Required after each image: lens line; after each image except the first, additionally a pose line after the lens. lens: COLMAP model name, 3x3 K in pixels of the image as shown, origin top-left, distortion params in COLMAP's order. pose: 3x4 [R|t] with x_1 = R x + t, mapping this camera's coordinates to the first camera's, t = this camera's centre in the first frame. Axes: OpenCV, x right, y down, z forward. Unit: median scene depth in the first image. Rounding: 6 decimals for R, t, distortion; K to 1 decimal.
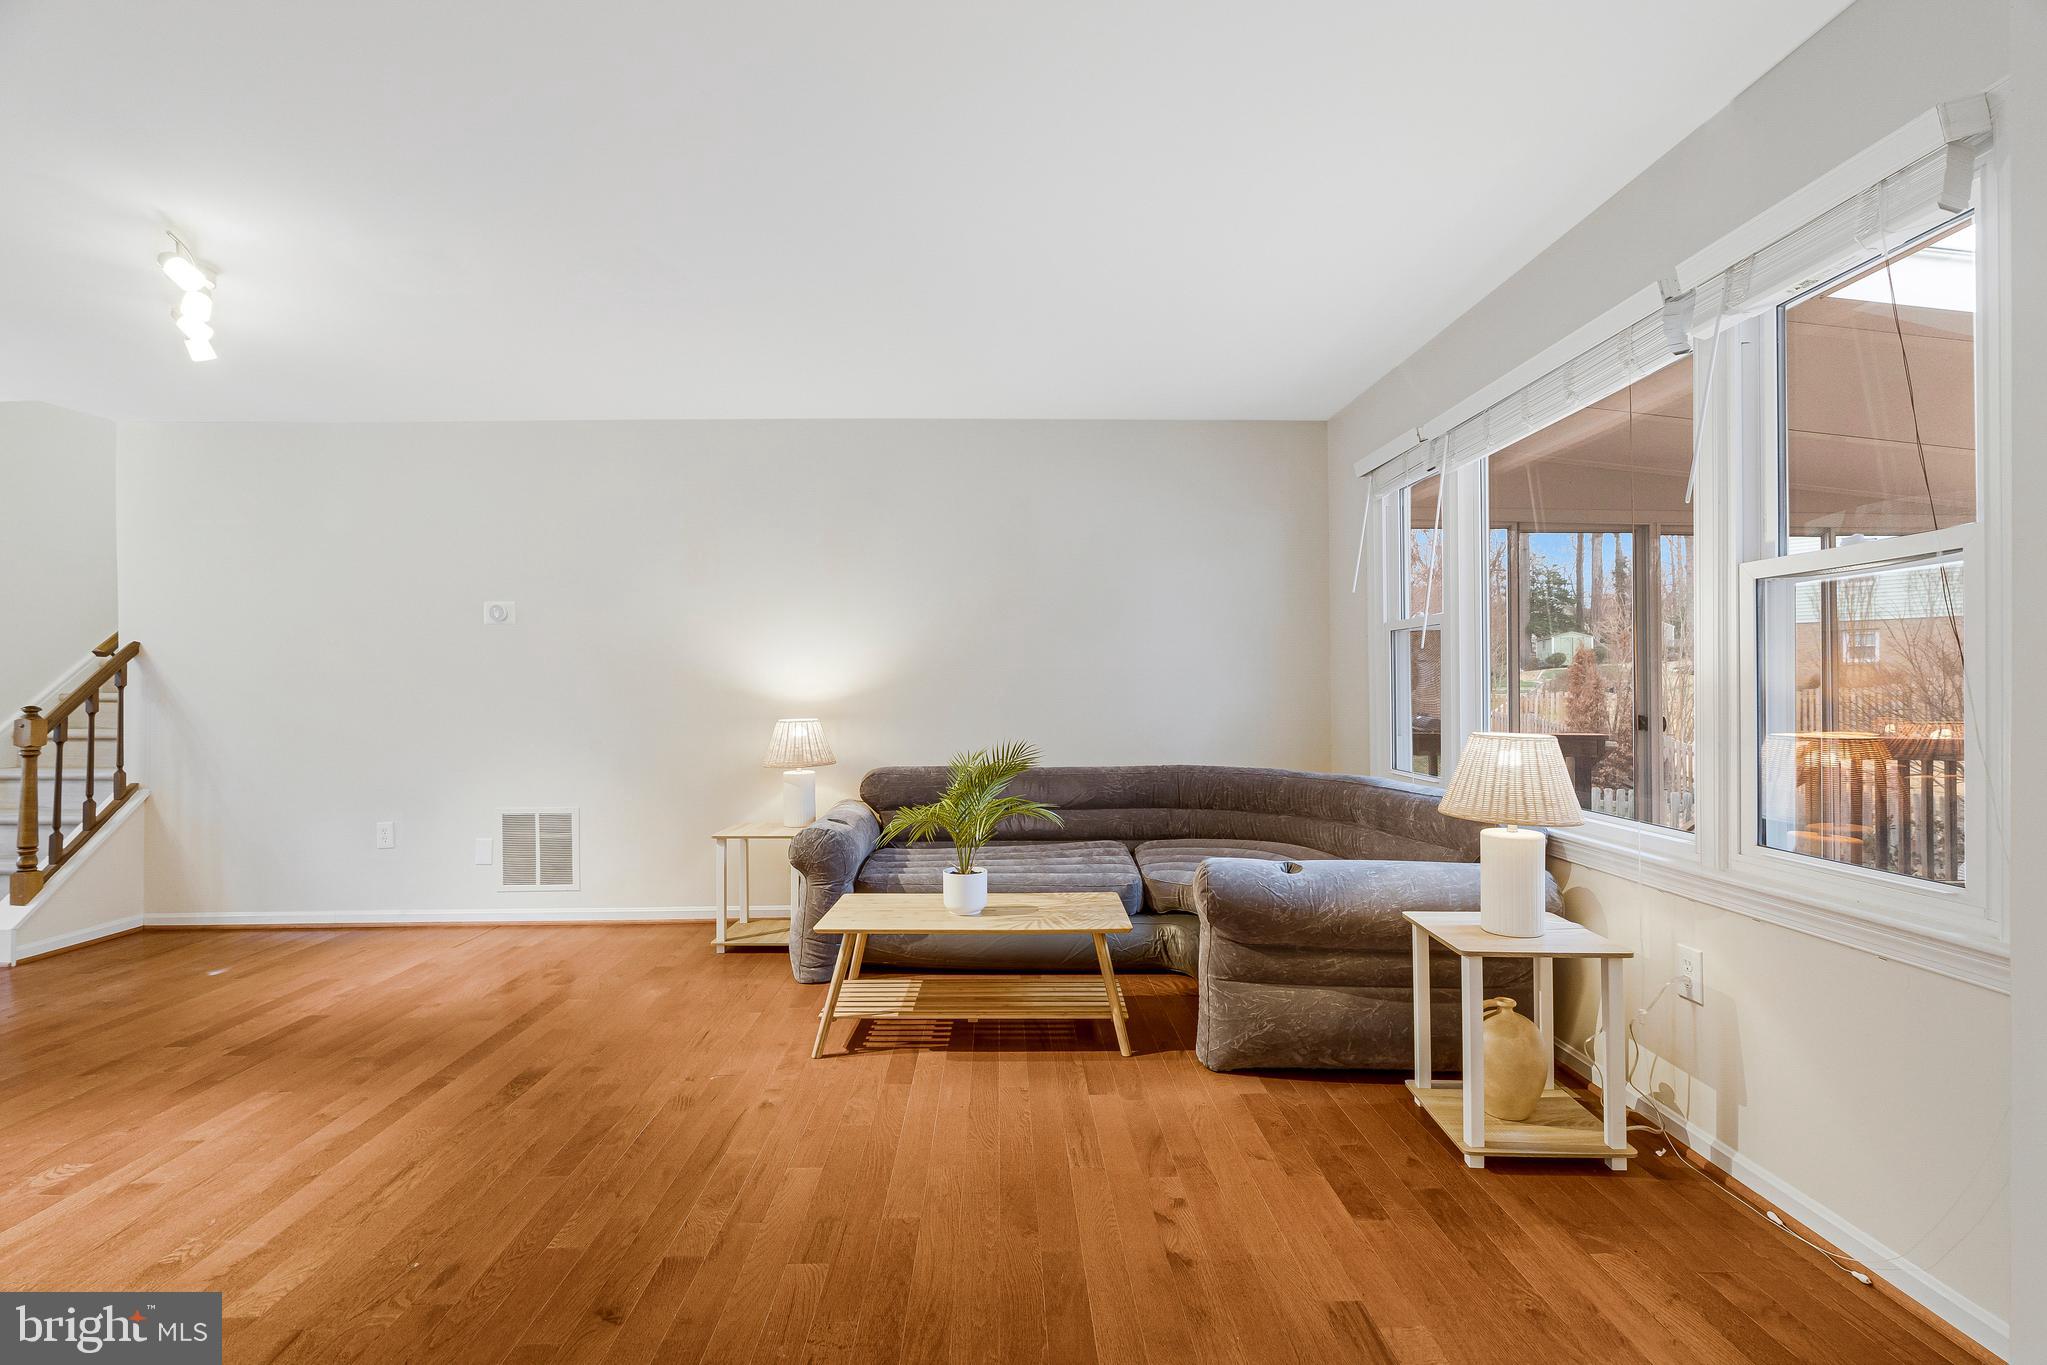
lens RADIAL K [[928.5, 0, 1011.9], [0, 928.5, 686.1], [0, 0, 1]] dist [-0.008971, 0.001570]
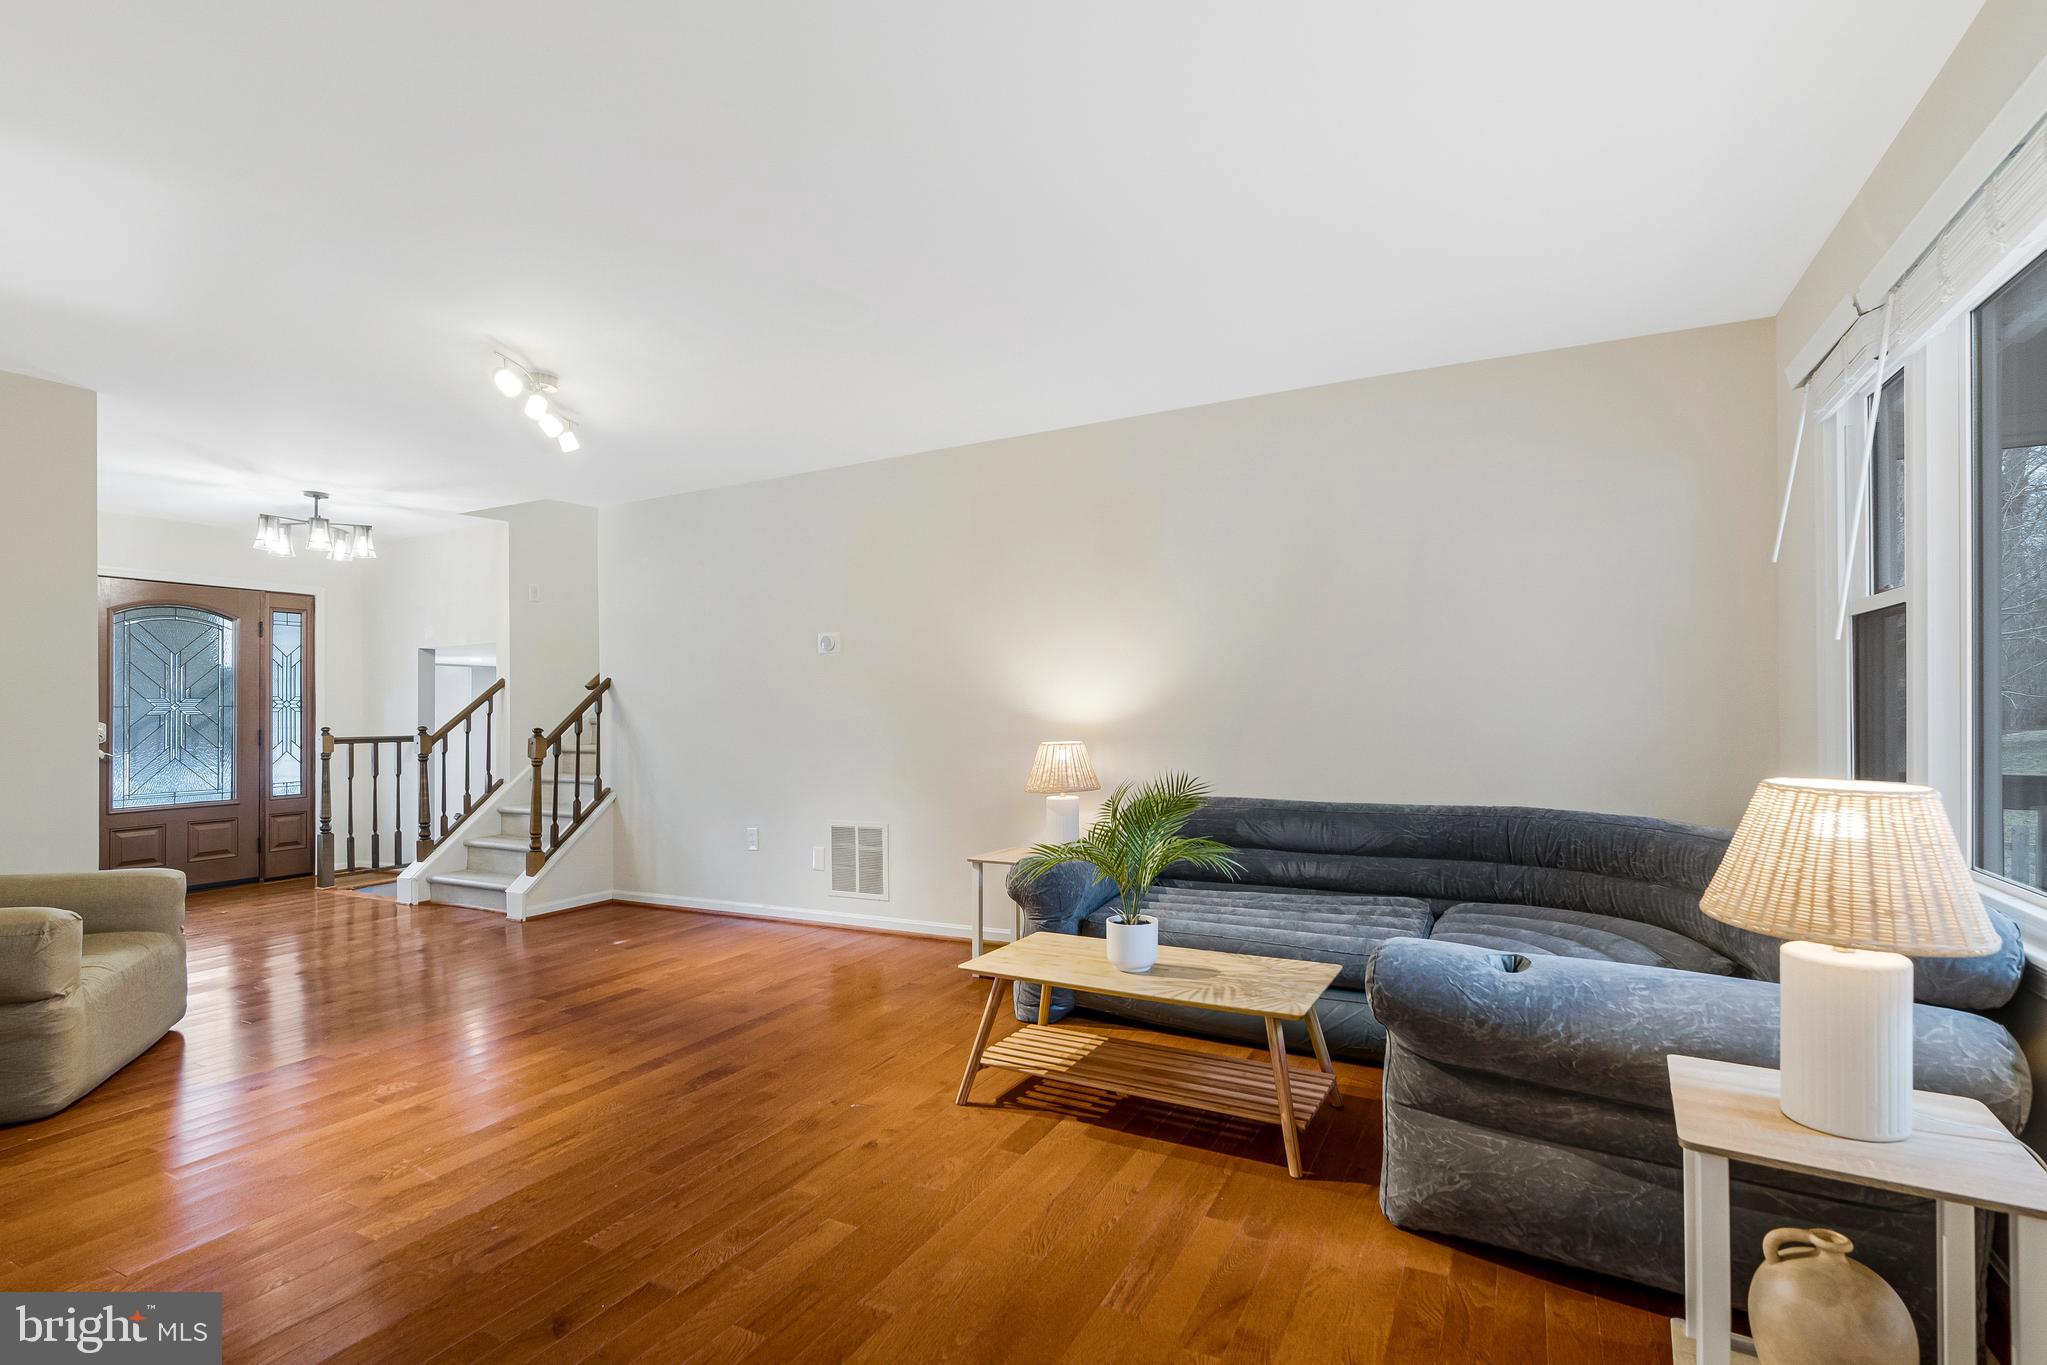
lens RADIAL K [[928.5, 0, 1041.1], [0, 928.5, 722.4], [0, 0, 1]] dist [-0.008971, 0.001570]
pose [[0.884256, -0.000850, -0.467003, 0.290821], [0.007925, 0.999882, 0.013184, 0.001533], [0.466936, -0.015359, 0.884158, 0.203519]]
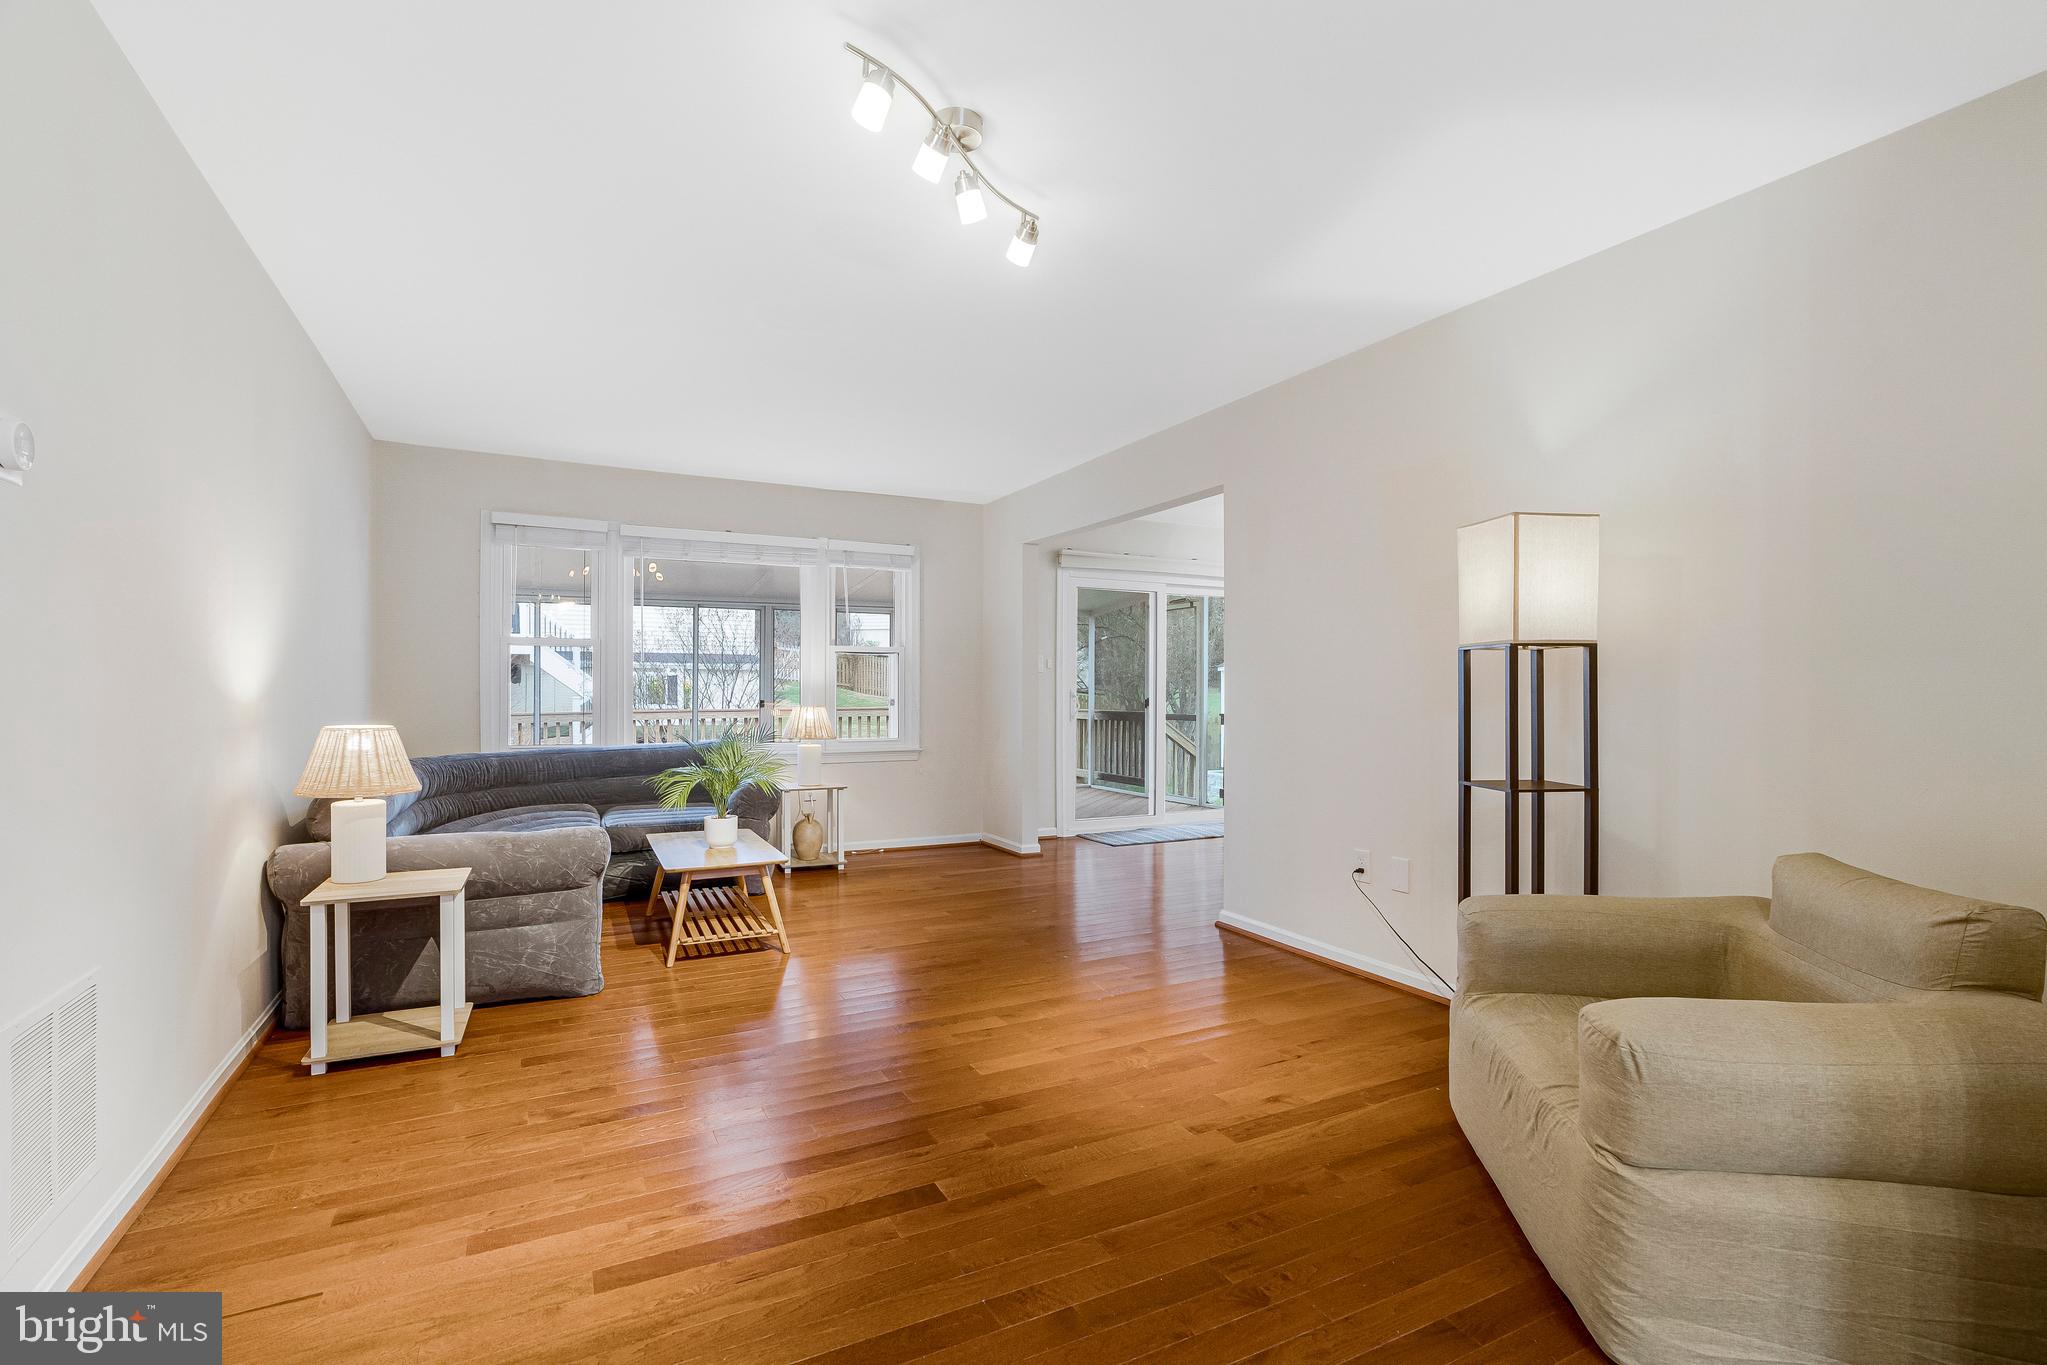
lens RADIAL K [[928.5, 0, 1031.0], [0, 928.5, 687.1], [0, 0, 1]] dist [-0.008971, 0.001570]
pose [[-0.439538, 0.000041, 0.898224, -1.573864], [-0.010093, 0.999937, -0.004985, 0.007325], [-0.898167, -0.011256, -0.439510, 1.251775]]
